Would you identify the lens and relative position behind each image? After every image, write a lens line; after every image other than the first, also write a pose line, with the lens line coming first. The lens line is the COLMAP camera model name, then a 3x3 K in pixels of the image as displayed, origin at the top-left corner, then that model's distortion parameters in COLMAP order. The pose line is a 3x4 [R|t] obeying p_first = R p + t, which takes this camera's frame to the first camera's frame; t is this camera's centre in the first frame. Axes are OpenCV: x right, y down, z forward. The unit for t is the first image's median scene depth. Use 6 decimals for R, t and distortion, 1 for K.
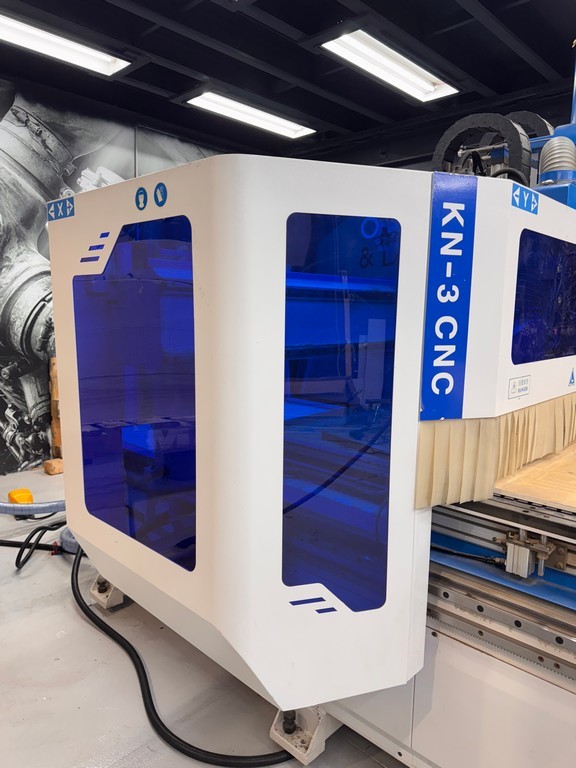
lens RADIAL K [[546.5, 0, 290.8], [0, 546.5, 387.6], [0, 0, 1]] dist [0.051152, -0.065216]
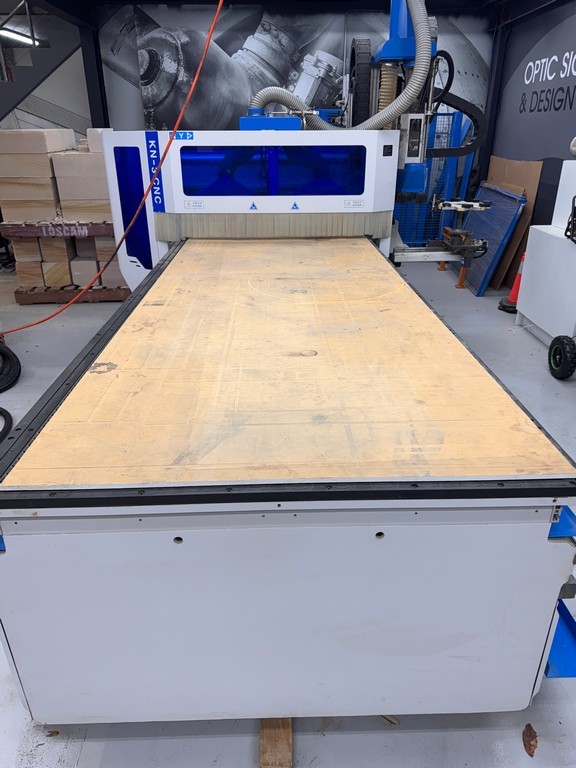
lens RADIAL K [[546.5, 0, 287.0], [0, 546.5, 385.6], [0, 0, 1]] dist [0.051152, -0.065216]
pose [[0.709066, 0.278451, -0.647836, 2.766467], [-0.084281, 0.945611, 0.314193, -0.047592], [0.700088, -0.168183, 0.693968, -0.771857]]
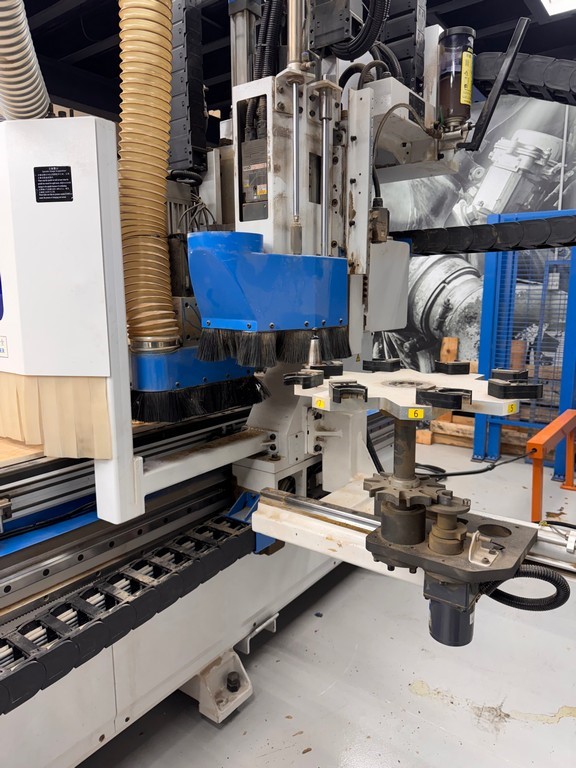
lens RADIAL K [[546.5, 0, 287.3], [0, 546.5, 384.7], [0, 0, 1]] dist [0.051152, -0.065216]
pose [[0.138790, 0.144815, -0.979676, 1.910703], [-0.133081, 0.983005, 0.126453, -0.195024], [0.981339, 0.112826, 0.155704, 1.873079]]
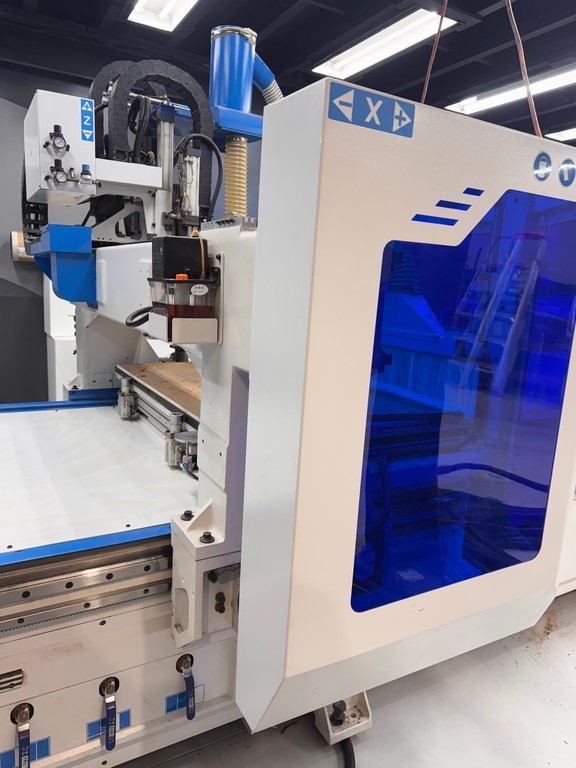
lens RADIAL K [[546.5, 0, 287.9], [0, 546.5, 388.4], [0, 0, 1]] dist [0.051152, -0.065216]
pose [[0.280979, -0.182997, 0.942106, -0.383758], [0.082607, 0.982621, 0.166230, -0.058139], [-0.956152, 0.031117, 0.291213, 0.356387]]
